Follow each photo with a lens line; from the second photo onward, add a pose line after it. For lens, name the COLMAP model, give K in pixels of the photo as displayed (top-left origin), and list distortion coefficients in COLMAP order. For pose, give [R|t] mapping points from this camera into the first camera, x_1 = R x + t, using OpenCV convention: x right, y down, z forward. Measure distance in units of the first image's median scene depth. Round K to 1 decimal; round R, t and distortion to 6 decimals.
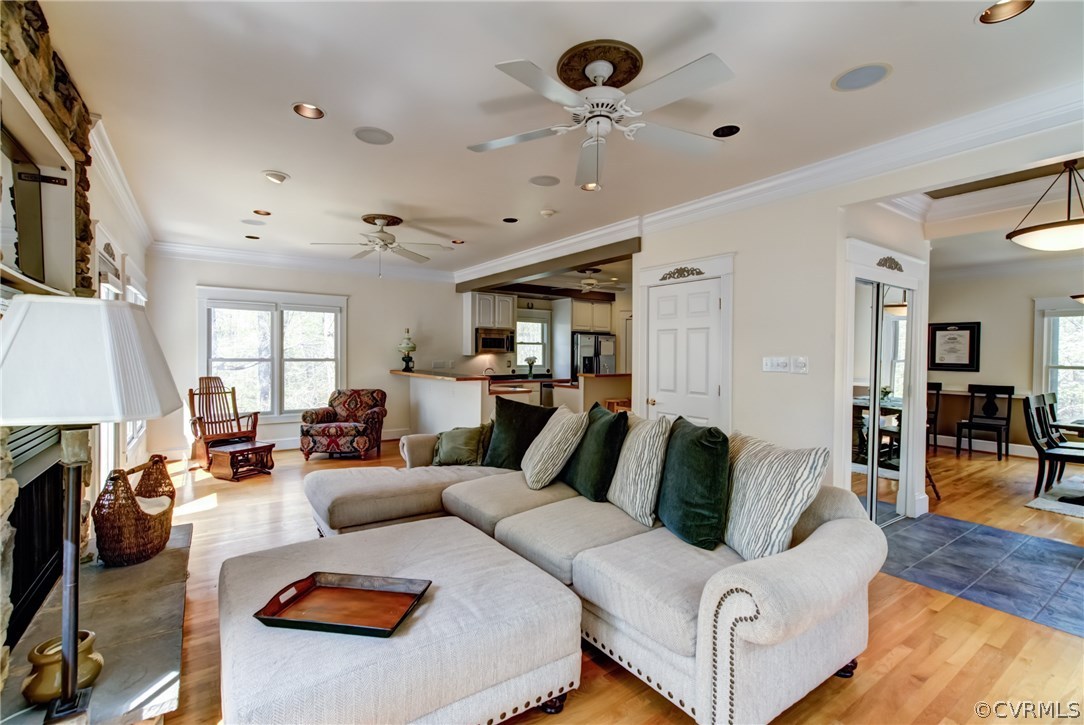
lens RADIAL K [[488.2, 0, 539.0], [0, 488.2, 359.5], [0, 0, 1]] dist [-0.013522, 0.002068]
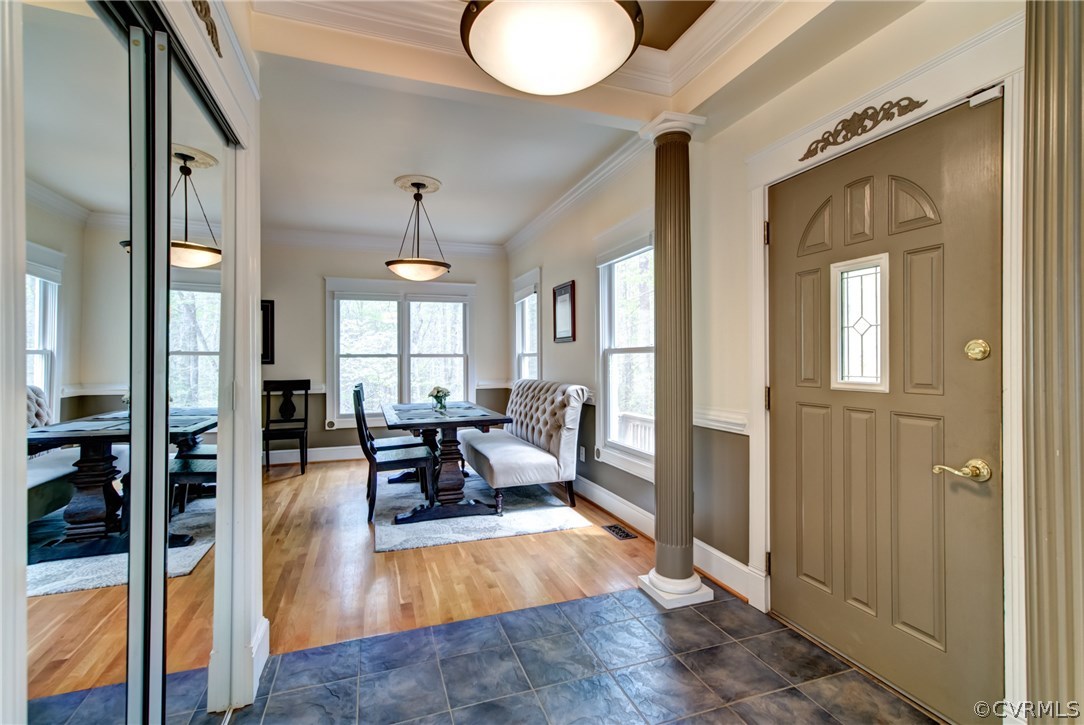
lens RADIAL K [[488.2, 0, 538.9], [0, 488.2, 360.1], [0, 0, 1]] dist [-0.013522, 0.002068]
pose [[0.262482, -0.013064, 0.964848, 0.266939], [0.020965, 0.999750, 0.007833, 0.022777], [-0.964709, 0.018172, 0.262690, 0.387988]]
